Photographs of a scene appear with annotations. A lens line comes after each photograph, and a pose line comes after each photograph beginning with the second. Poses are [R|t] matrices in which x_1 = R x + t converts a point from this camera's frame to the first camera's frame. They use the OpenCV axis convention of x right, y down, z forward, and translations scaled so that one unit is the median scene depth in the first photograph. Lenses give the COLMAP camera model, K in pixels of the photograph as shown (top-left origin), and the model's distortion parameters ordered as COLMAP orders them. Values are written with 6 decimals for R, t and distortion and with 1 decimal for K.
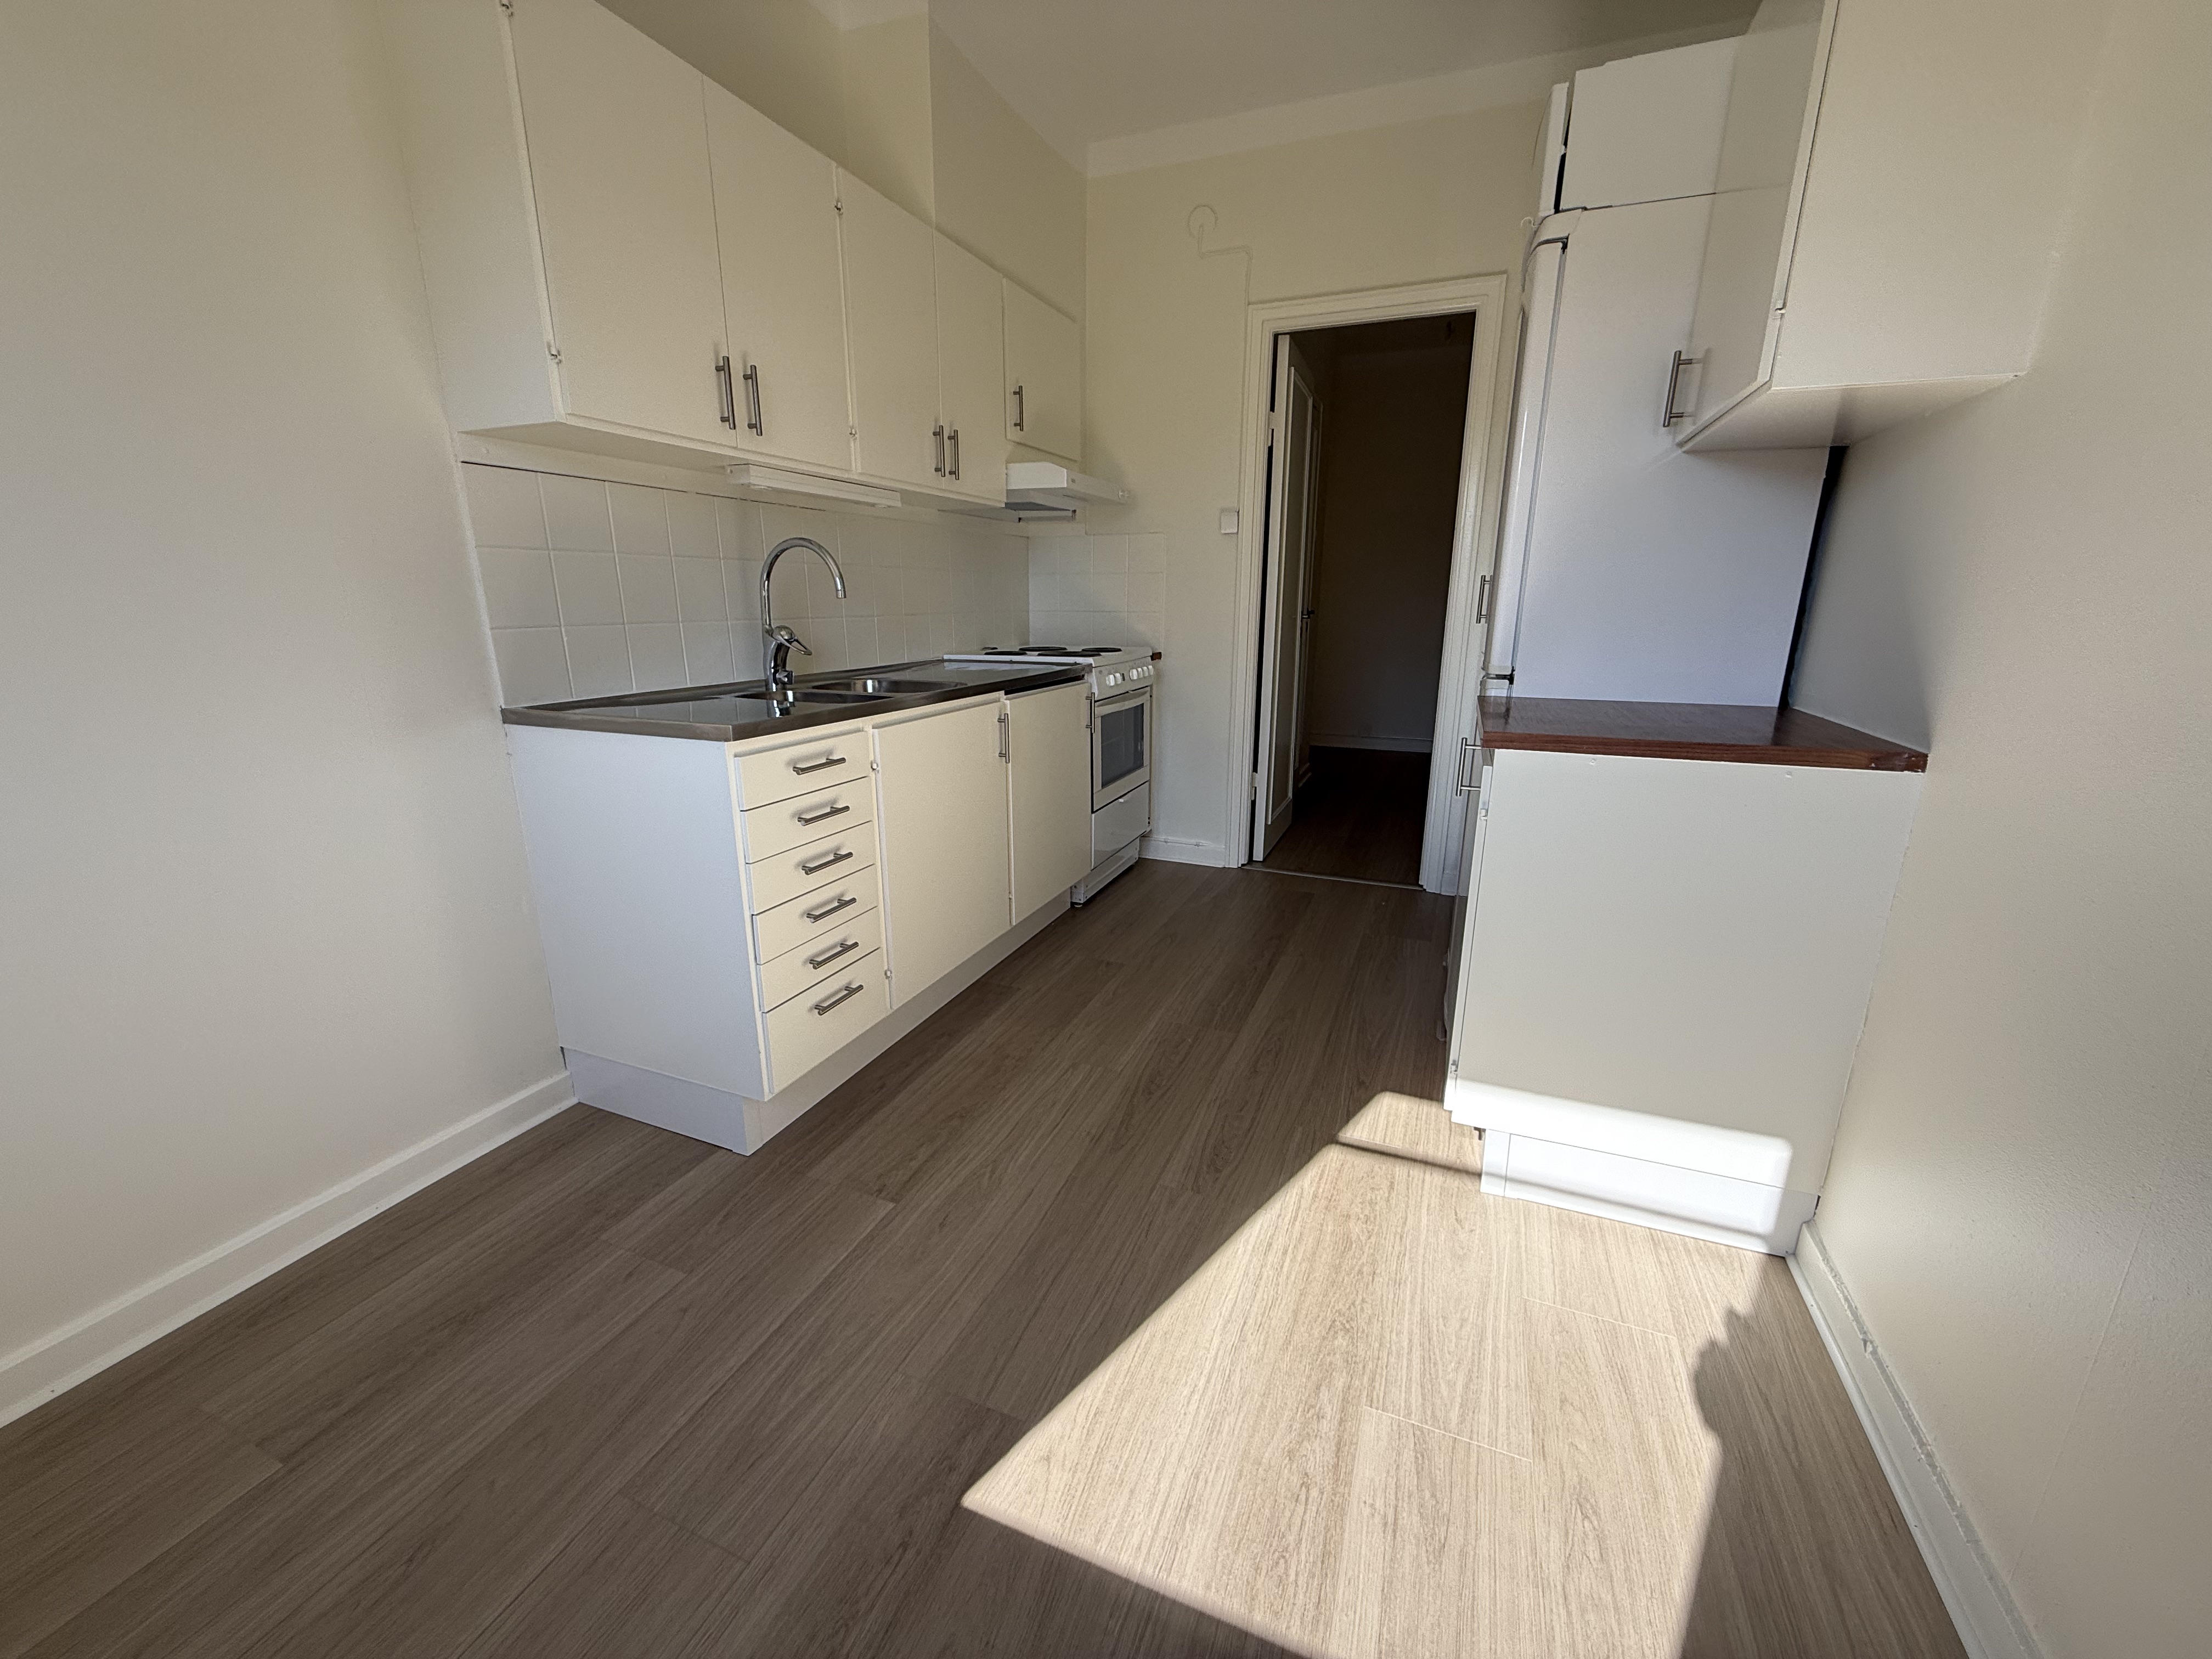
lens RADIAL K [[887.3, 0, 1106.0], [0, 887.3, 829.5], [0, 0, 1]] dist [-0.001192, -0.000017]
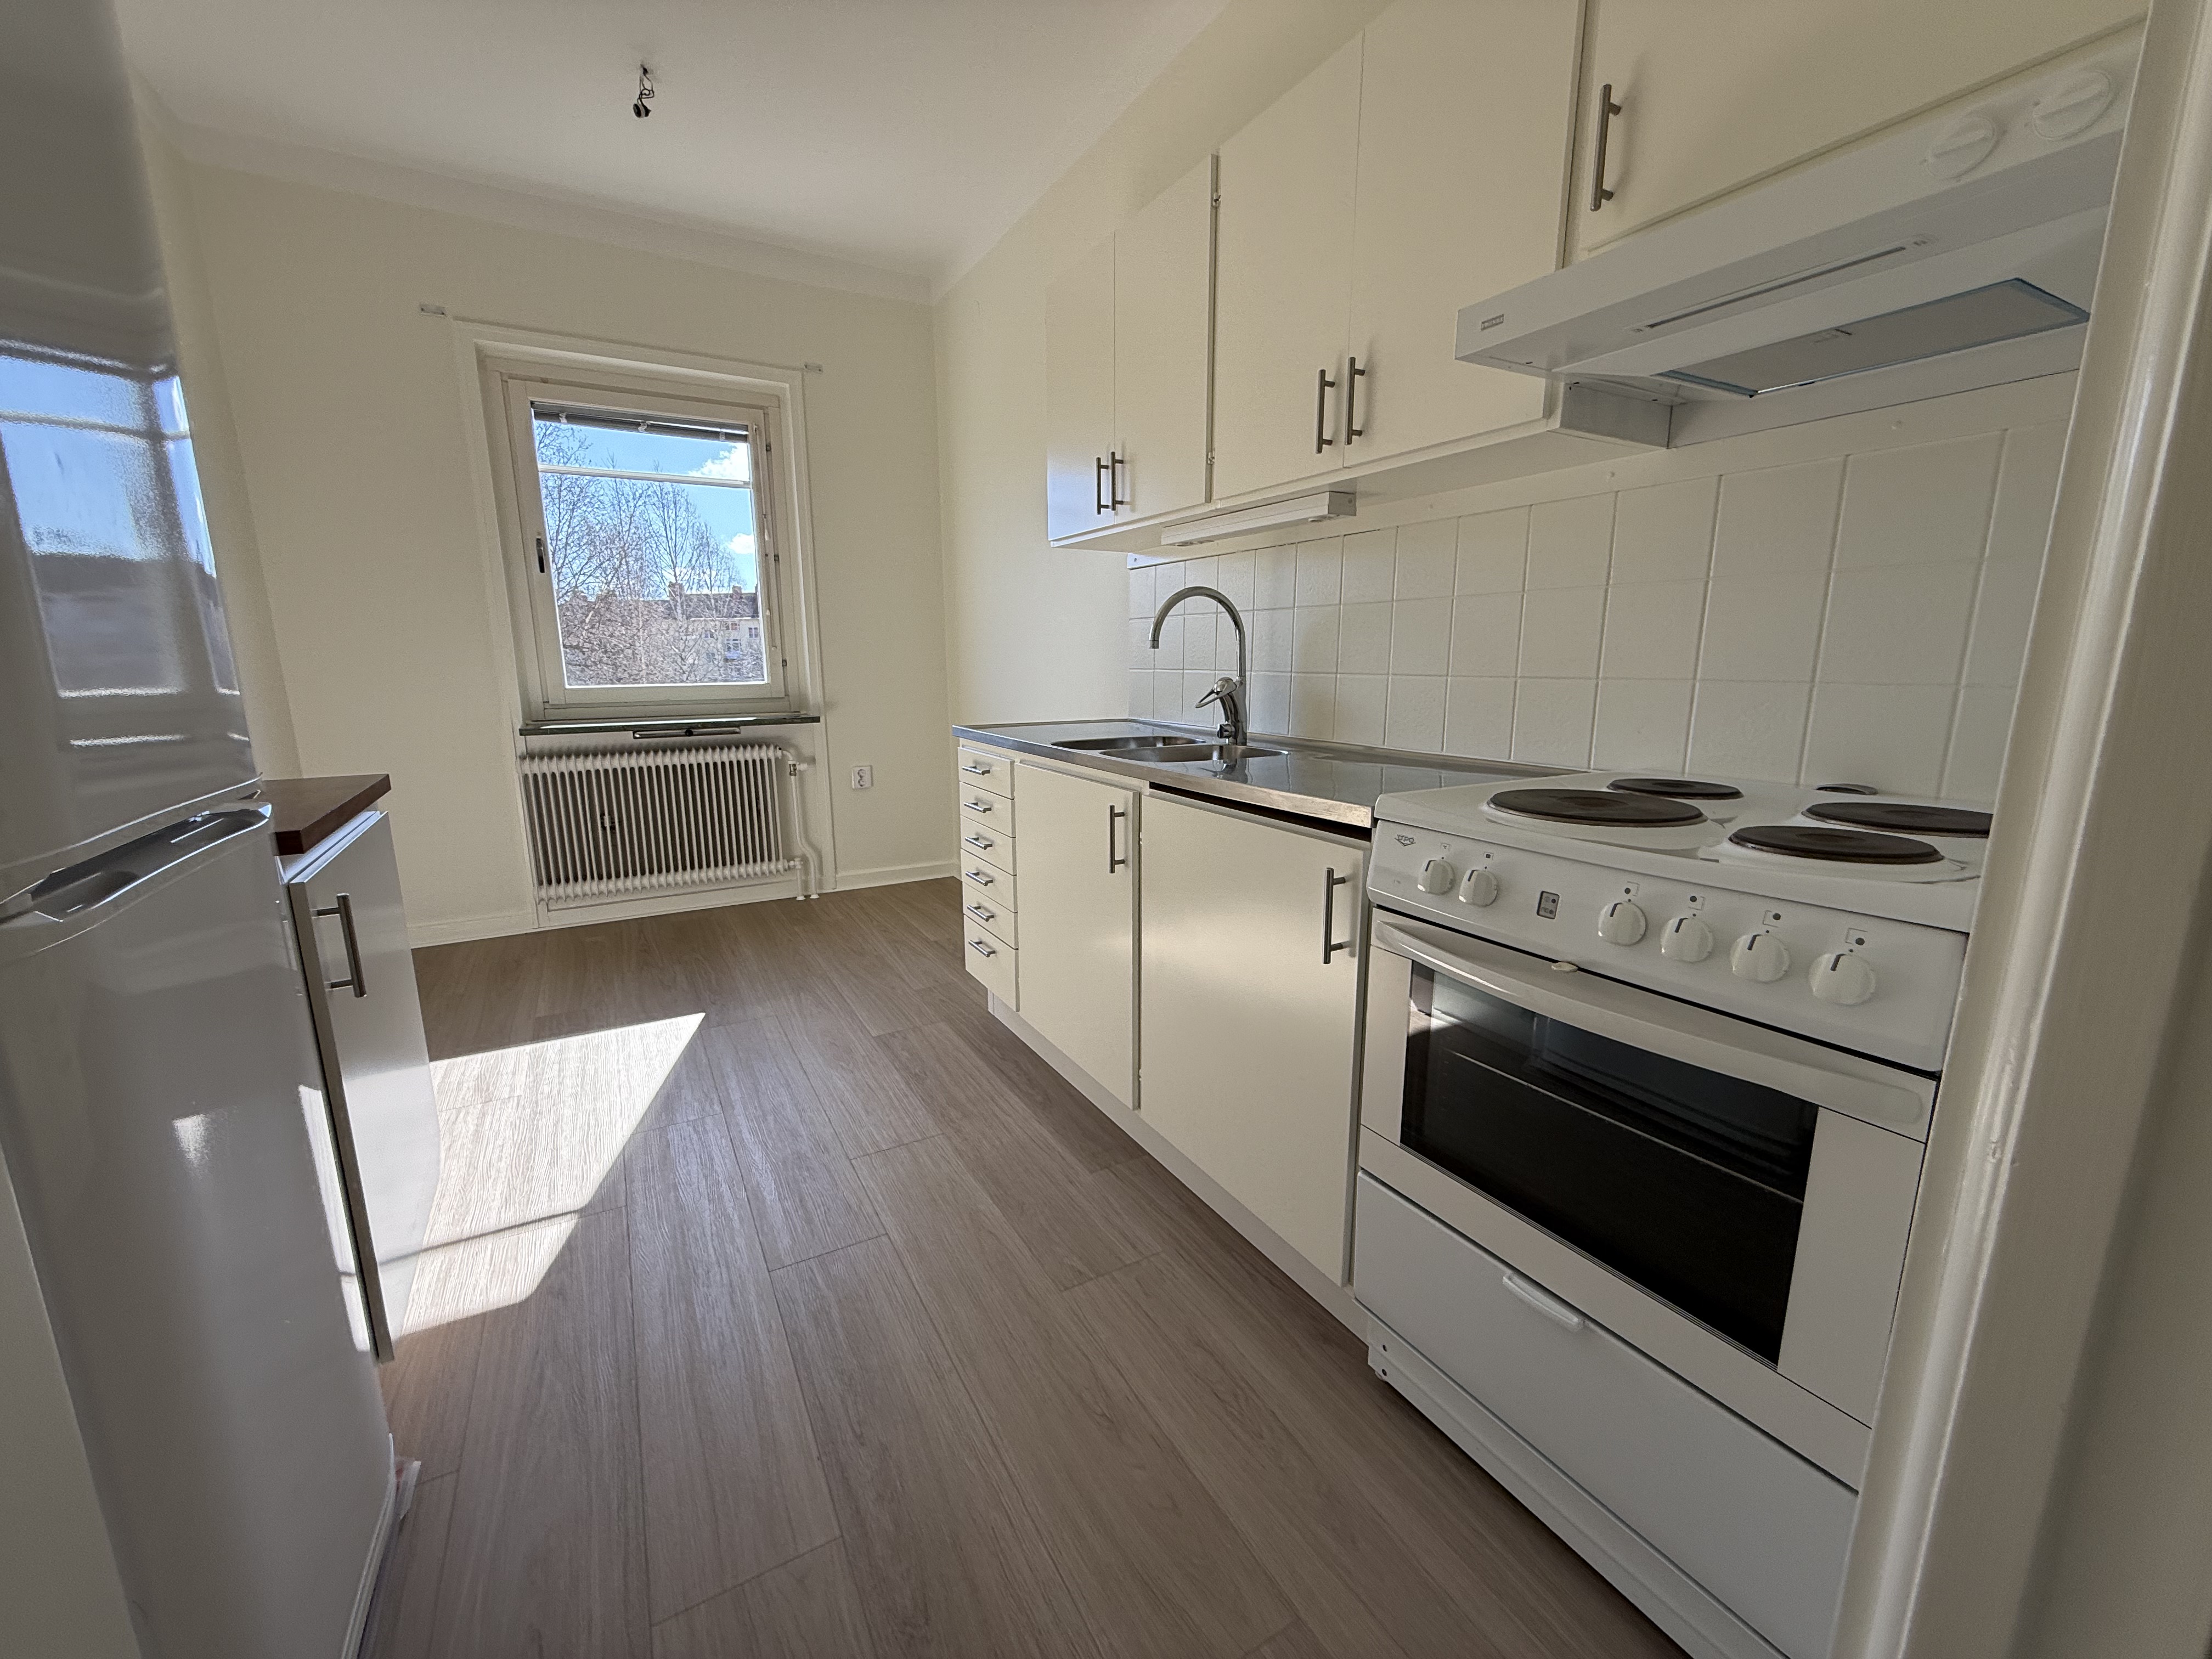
lens RADIAL K [[887.3, 0, 1106.0], [0, 887.3, 829.5], [0, 0, 1]] dist [-0.001192, -0.000017]
pose [[-0.623101, 0.152728, -0.767085, 0.580591], [-0.192268, 0.920745, 0.339501, -0.465138], [0.758141, 0.359029, -0.544353, 1.822967]]
